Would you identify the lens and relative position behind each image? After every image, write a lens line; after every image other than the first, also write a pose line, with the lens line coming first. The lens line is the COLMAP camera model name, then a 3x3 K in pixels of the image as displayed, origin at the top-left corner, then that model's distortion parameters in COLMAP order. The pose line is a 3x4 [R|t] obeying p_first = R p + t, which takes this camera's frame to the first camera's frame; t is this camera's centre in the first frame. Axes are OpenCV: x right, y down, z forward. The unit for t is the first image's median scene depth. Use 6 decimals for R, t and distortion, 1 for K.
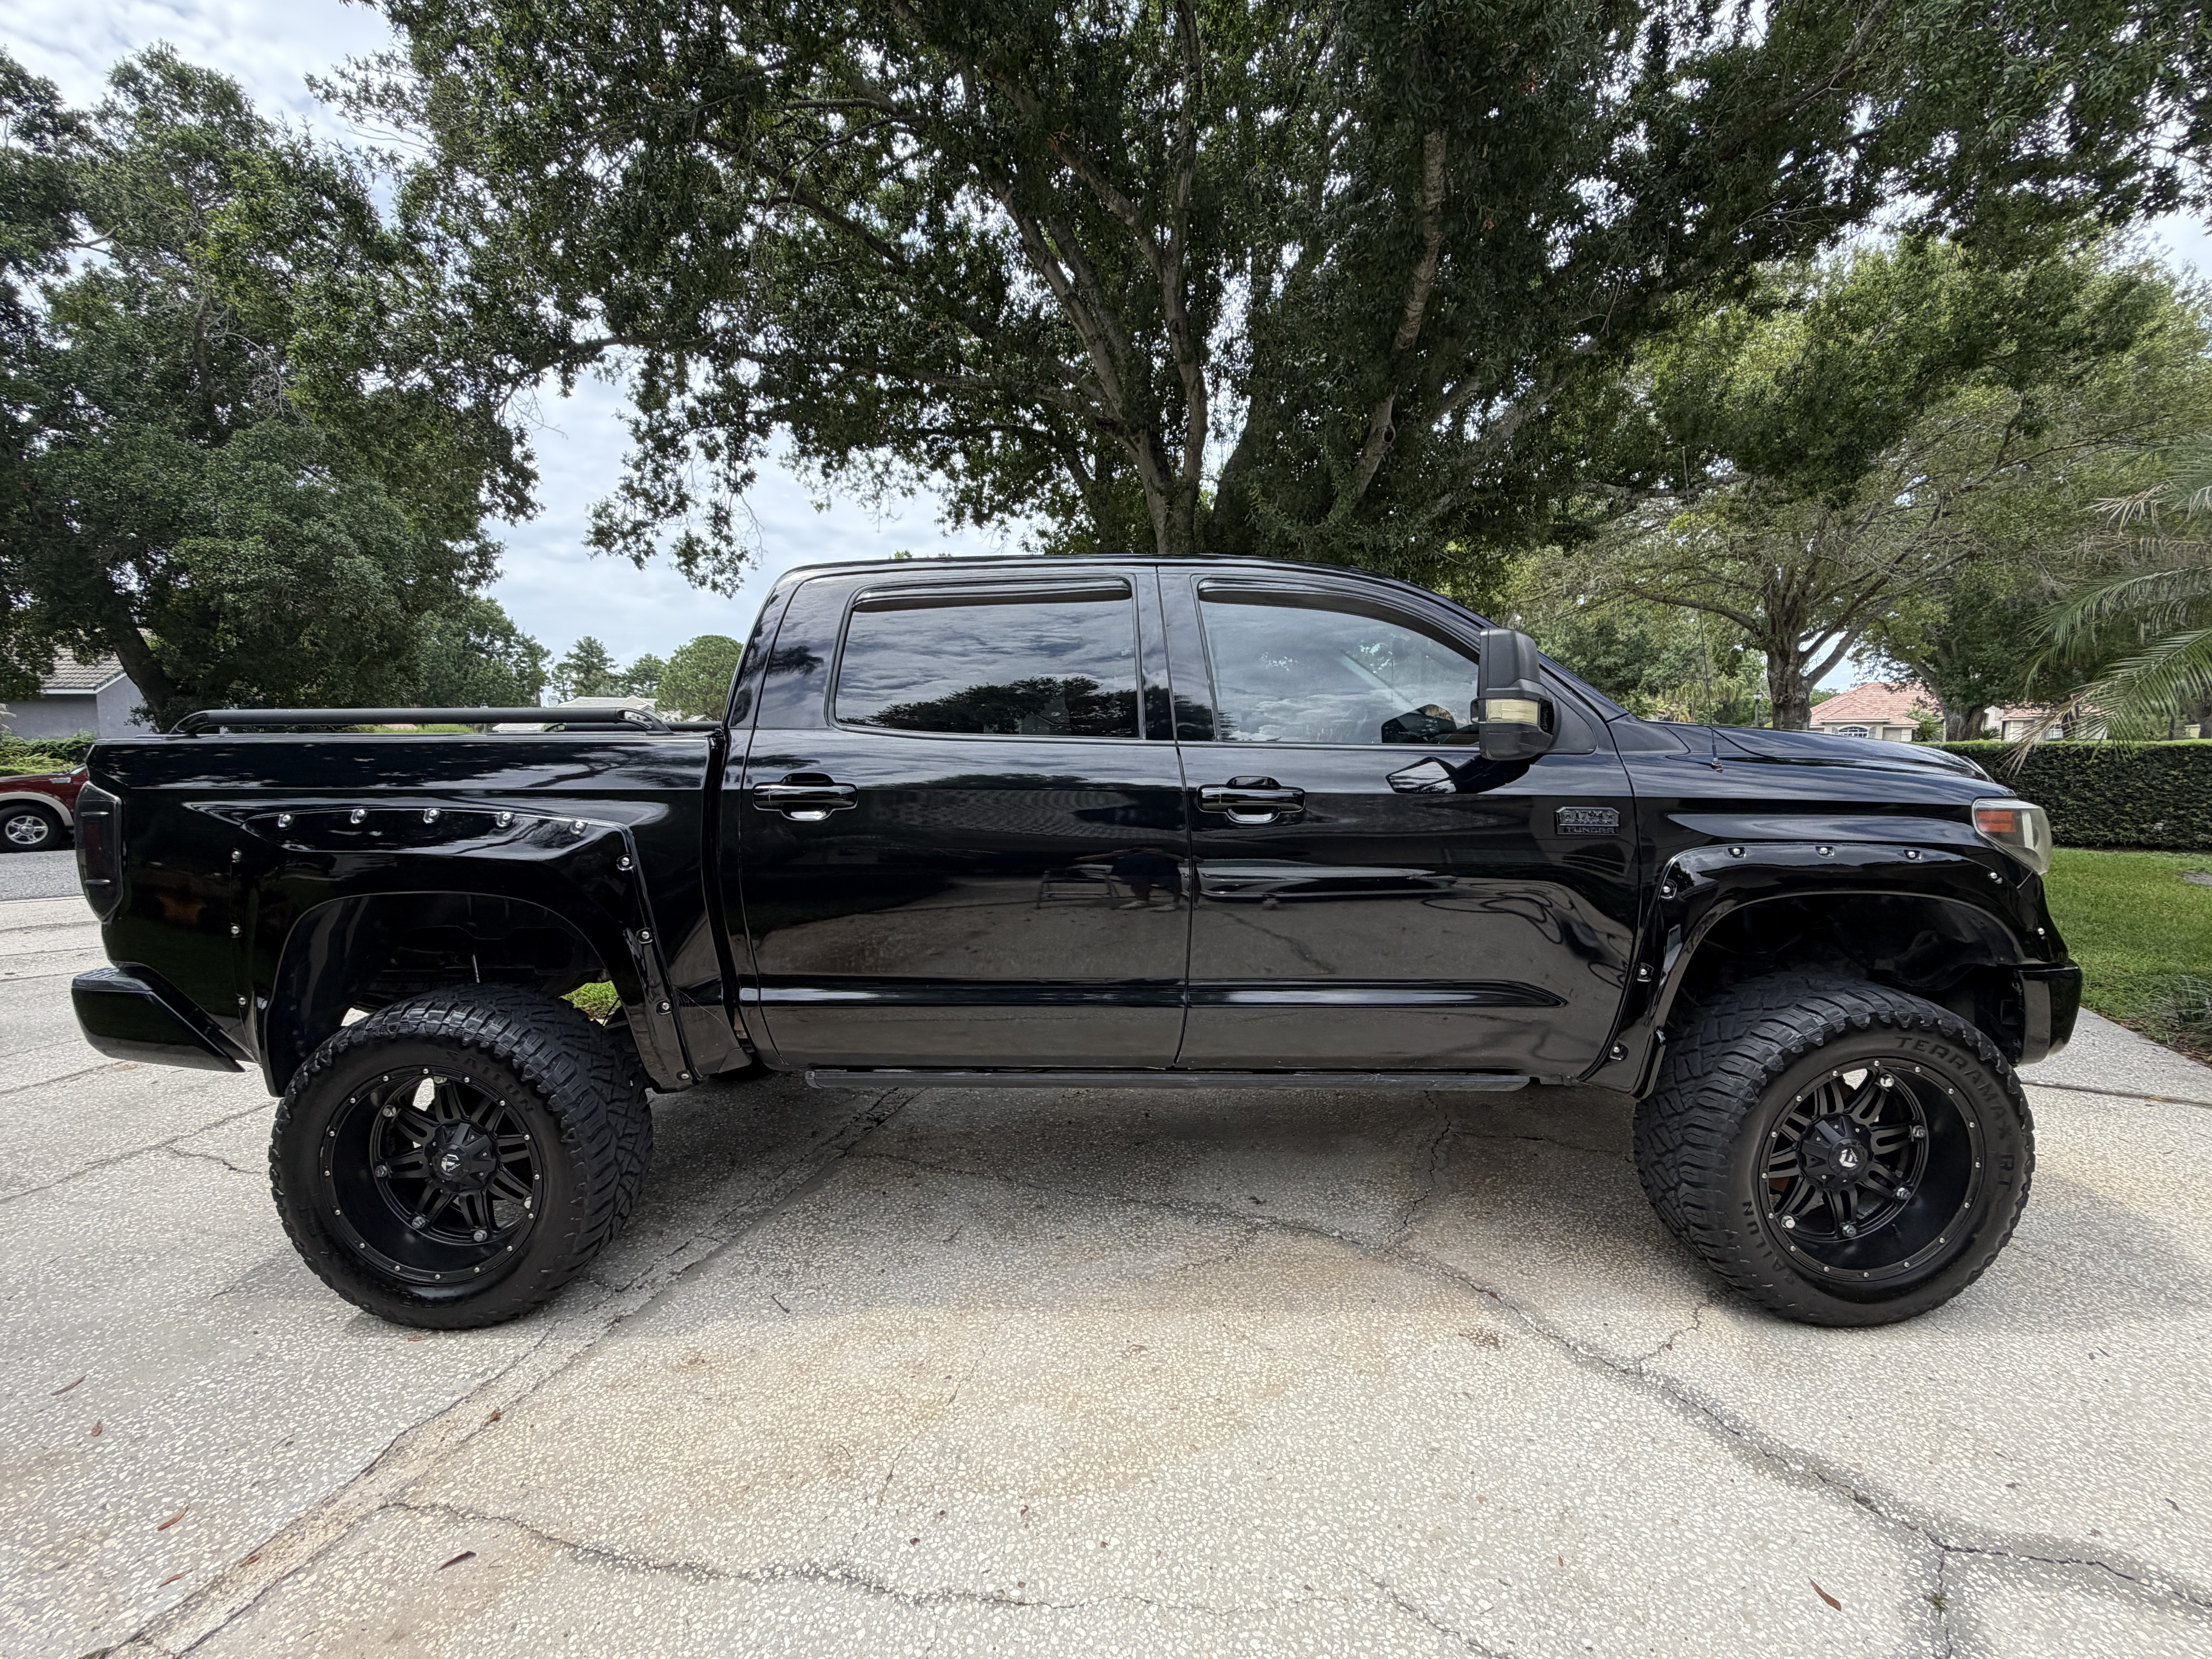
lens RADIAL K [[968.5, 0, 1100.0], [0, 968.5, 833.0], [0, 0, 1]] dist [0.002356, -0.000515]
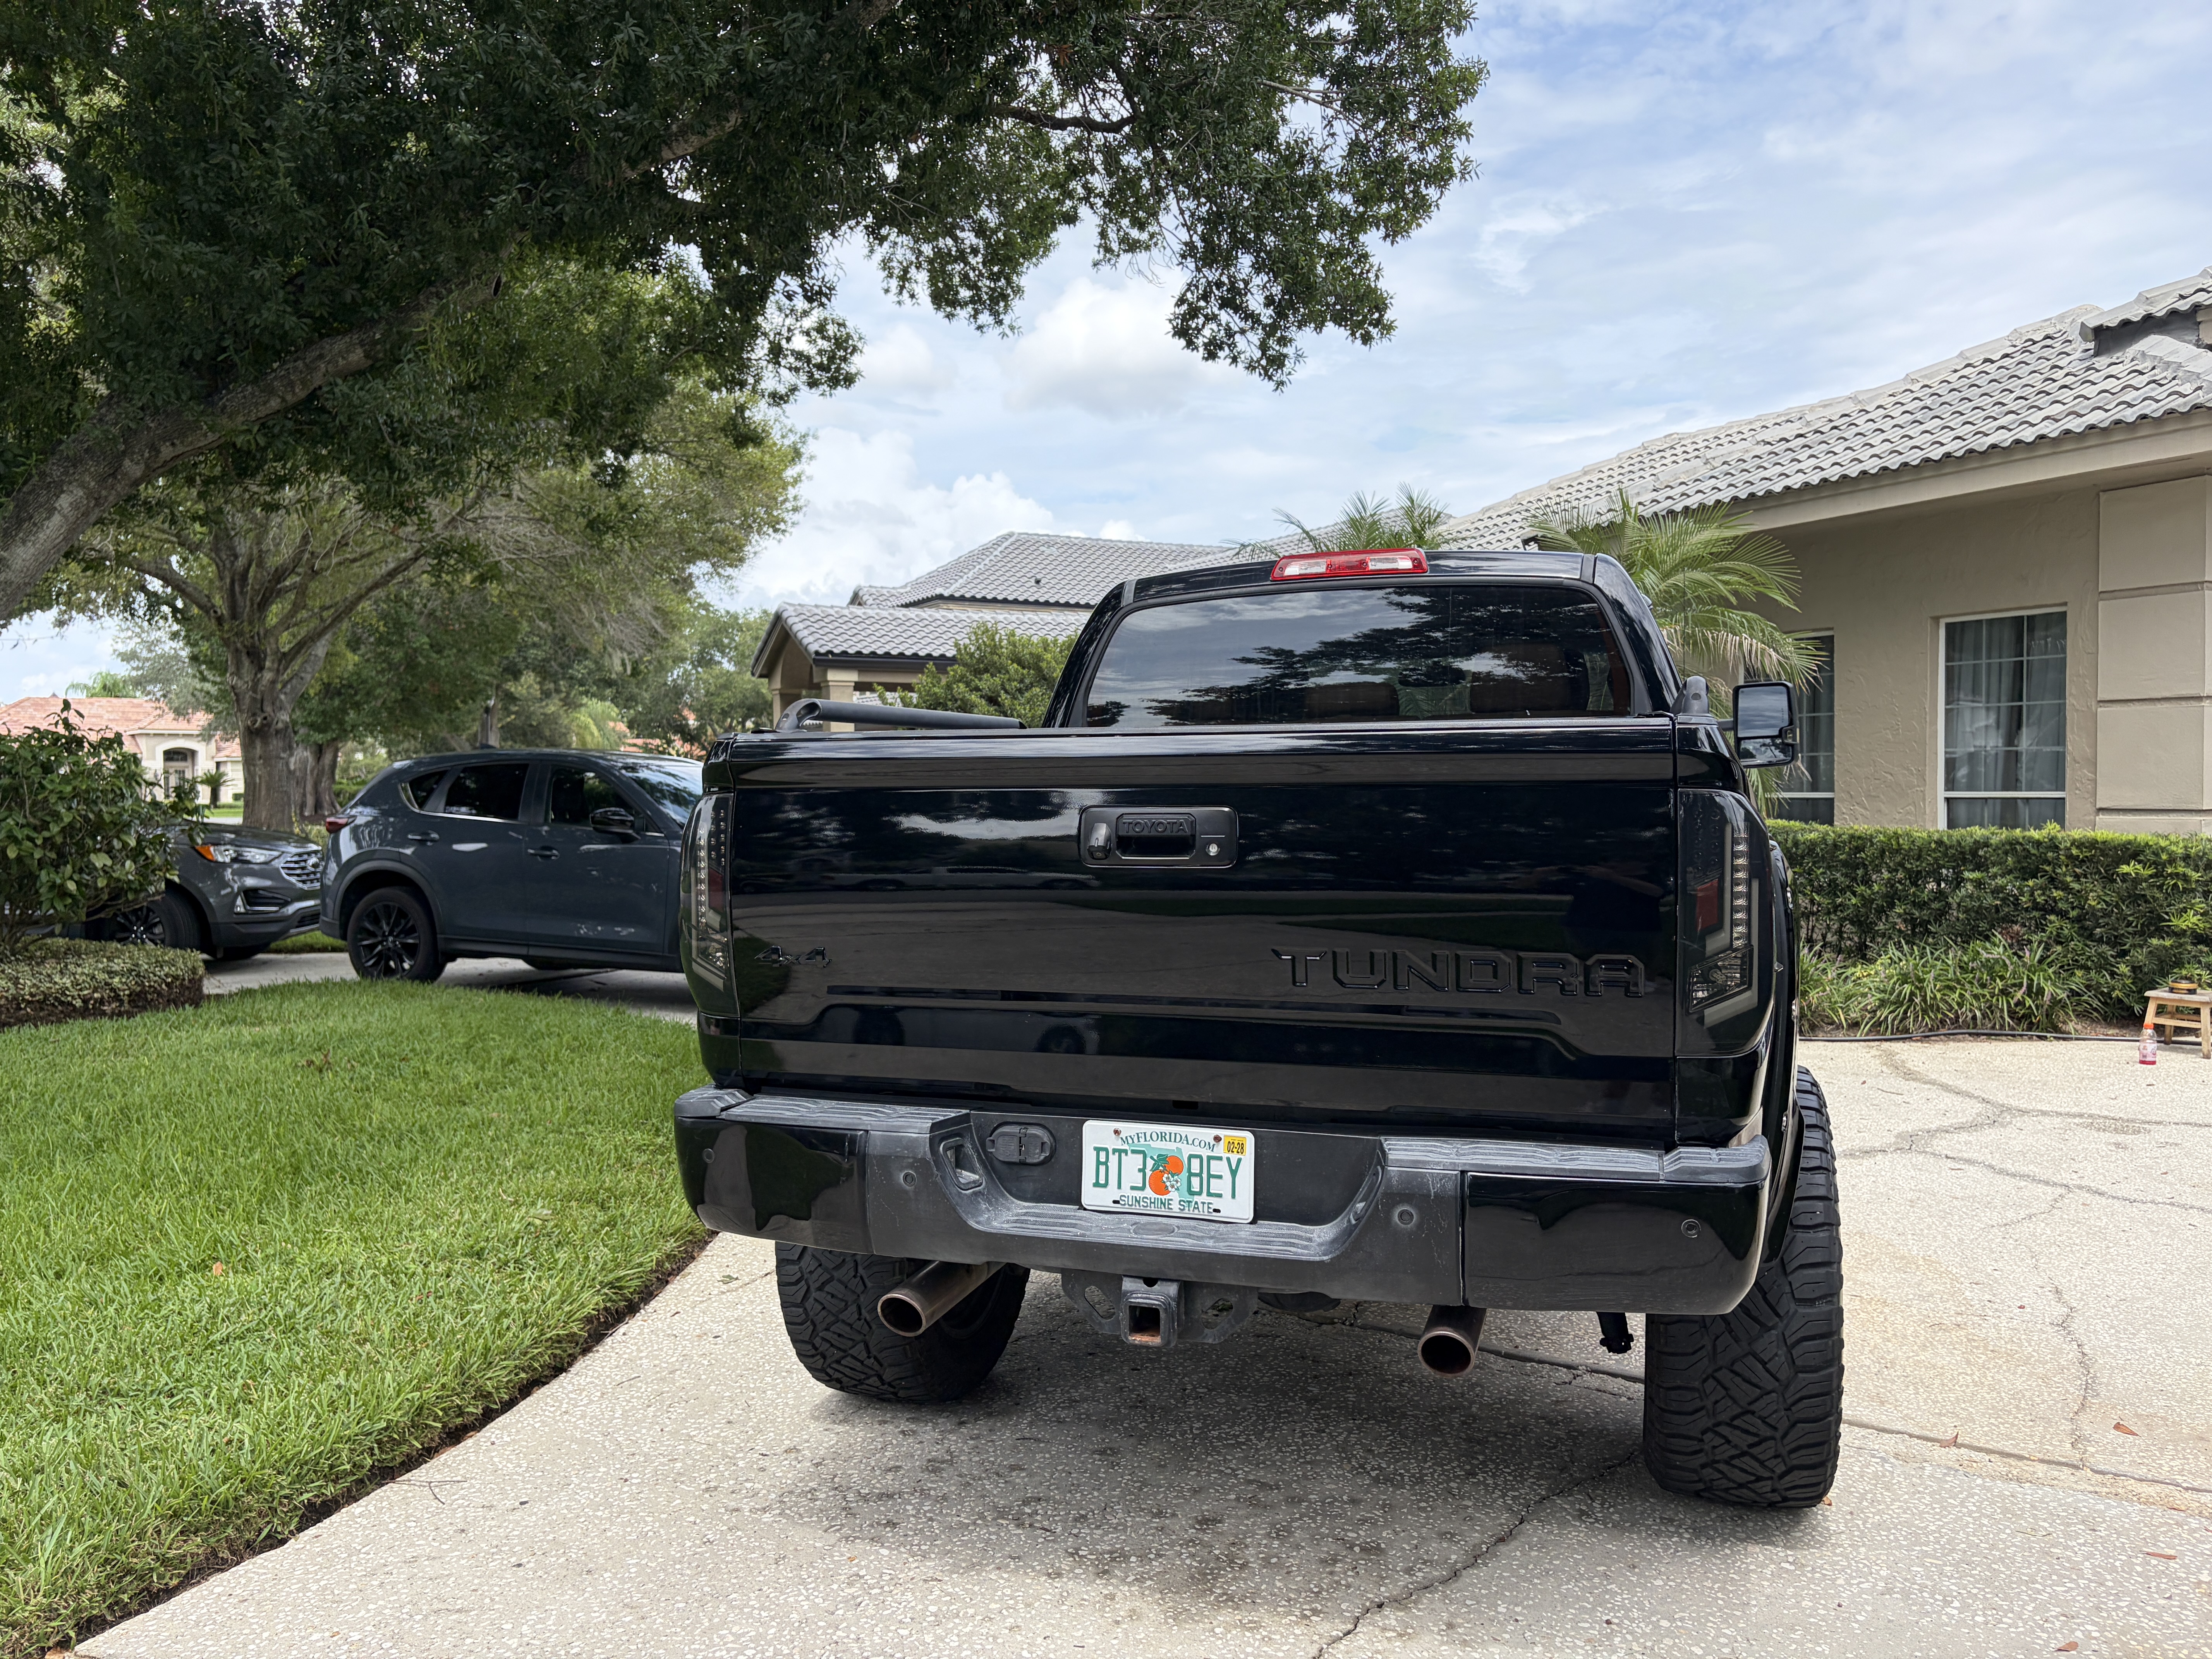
lens RADIAL K [[1697.7, 0, 1118.2], [0, 1697.7, 822.5], [0, 0, 1]] dist [0.036959, -0.032841]
pose [[0.265484, -0.022212, 0.963859, -2.068656], [0.097967, 0.995181, -0.004051, -0.063382], [-0.959125, 0.095502, 0.266381, 1.080113]]
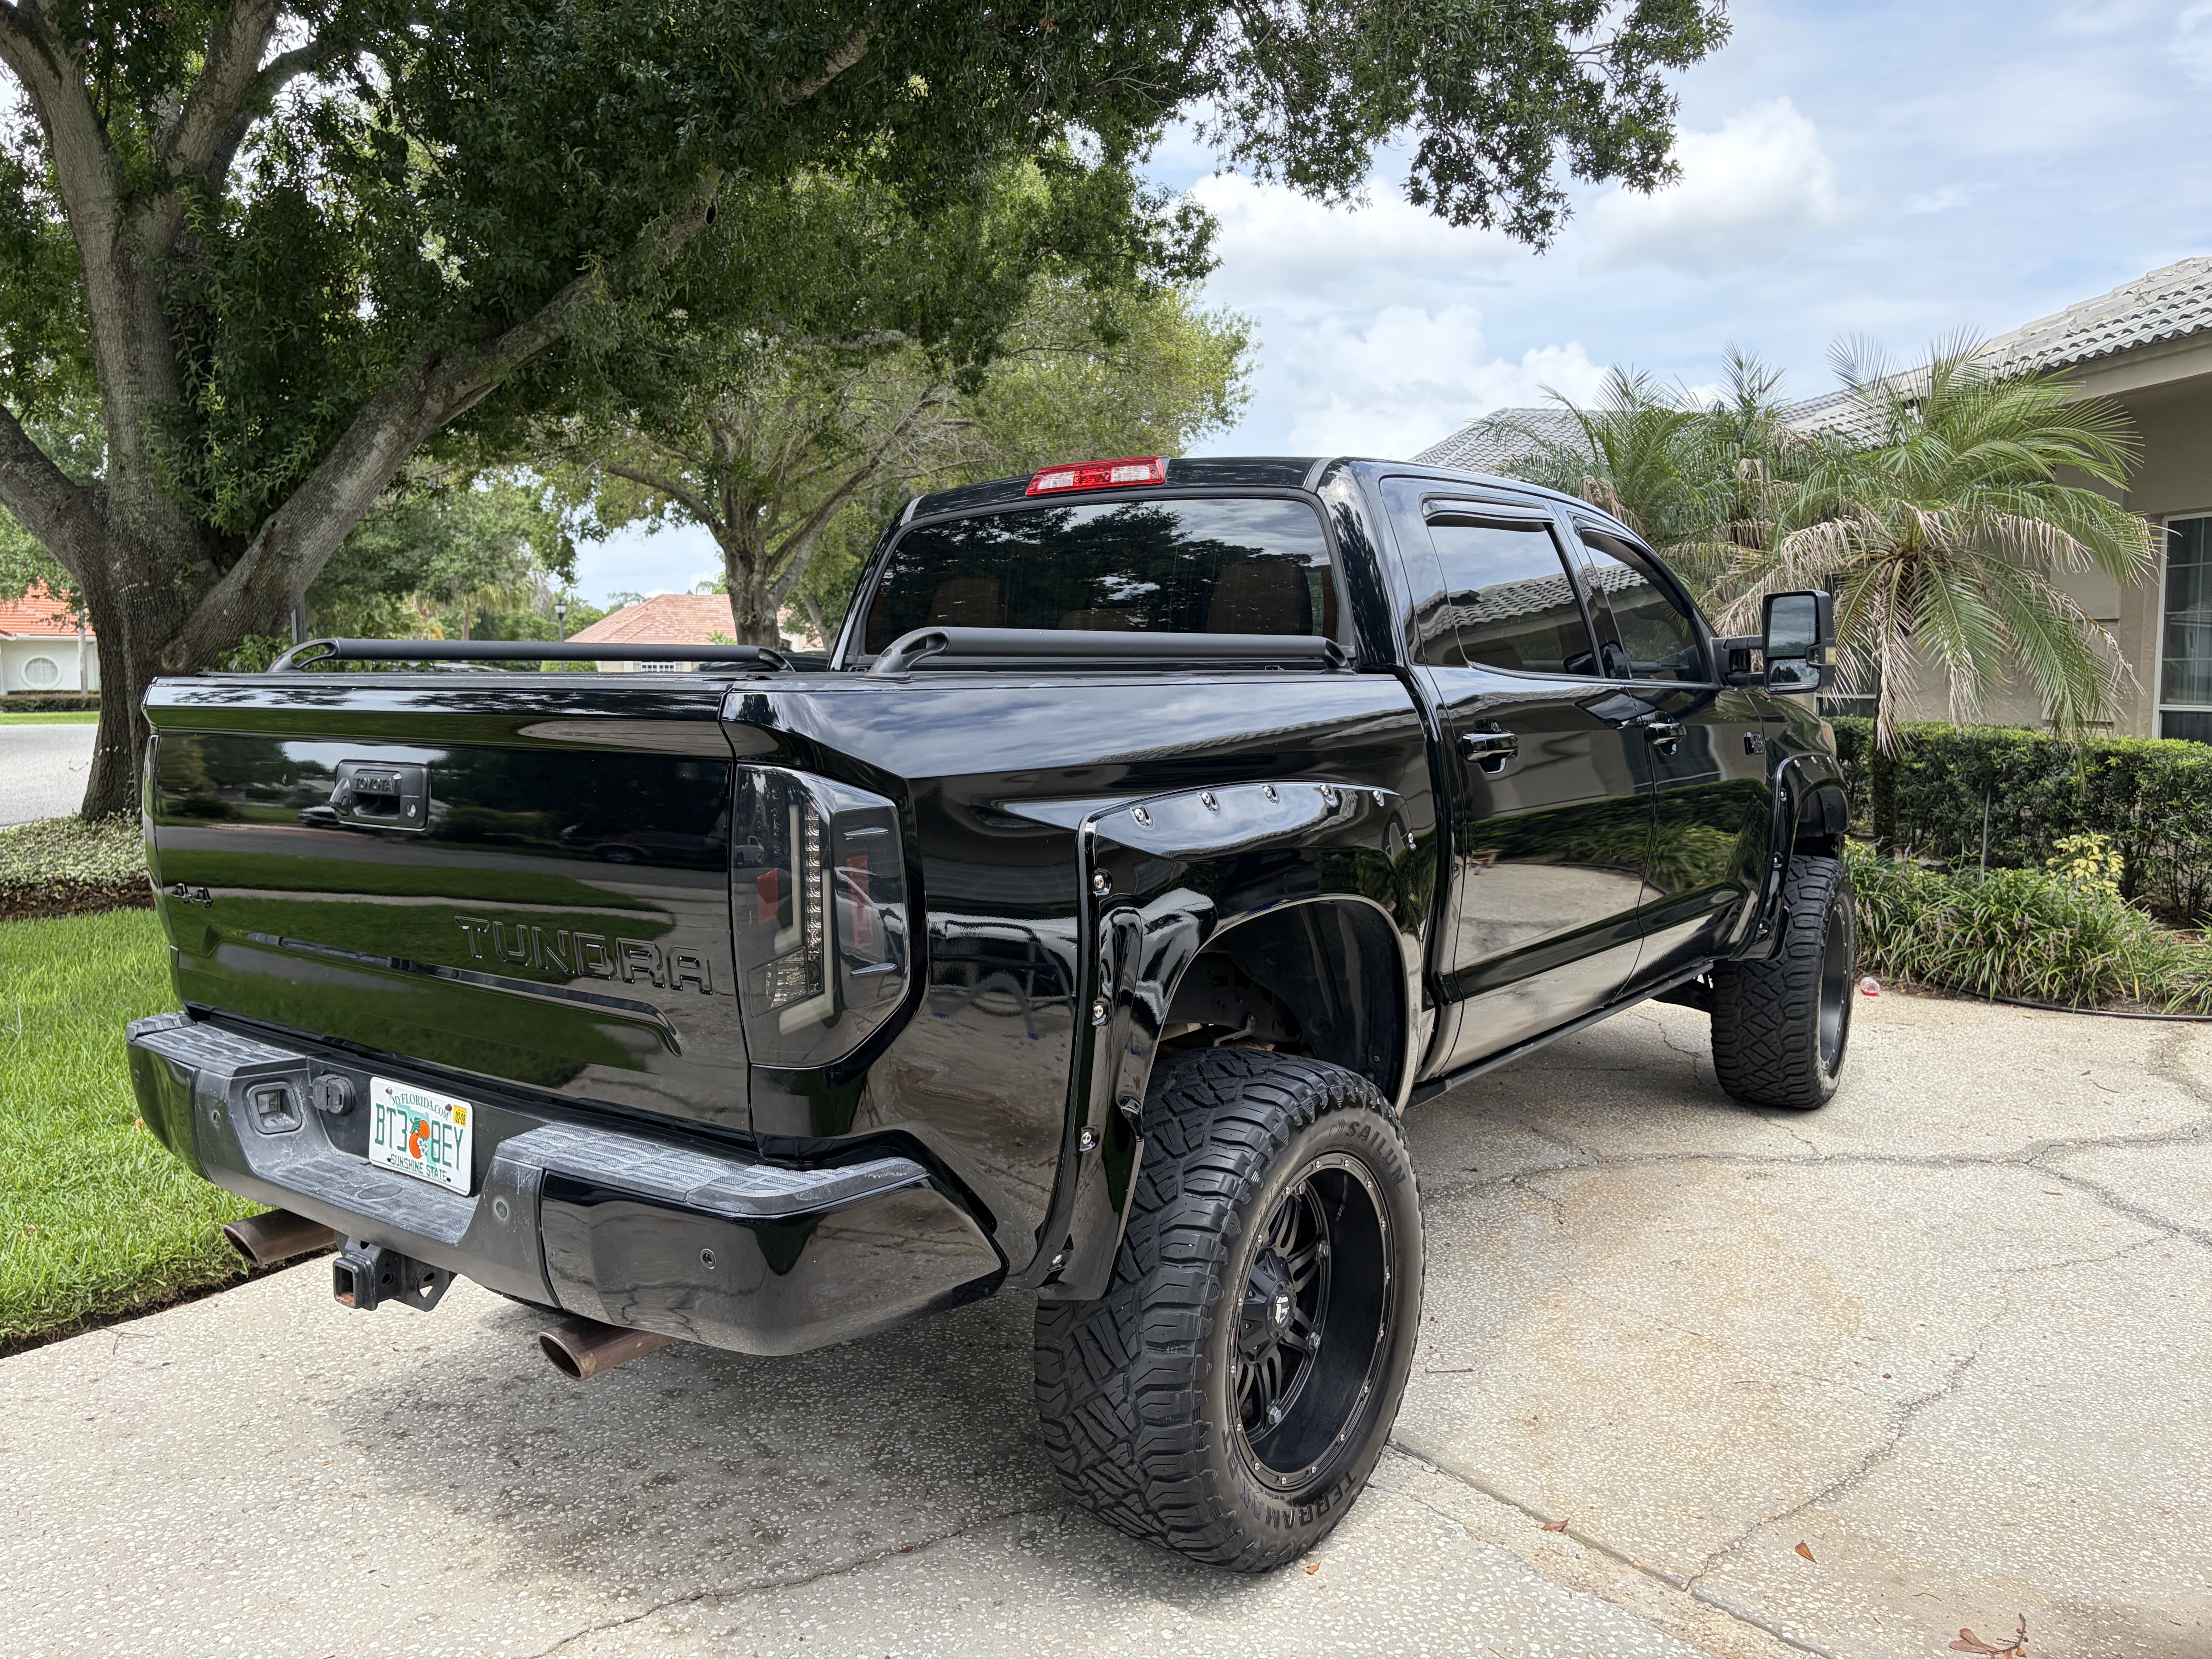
lens RADIAL K [[1697.7, 0, 1114.1], [0, 1697.7, 820.1], [0, 0, 1]] dist [0.036959, -0.032841]
pose [[0.571867, -0.070260, 0.817332, -1.638542], [0.078313, 0.996451, 0.030864, -0.038967], [-0.816600, 0.046358, 0.575339, 0.392513]]
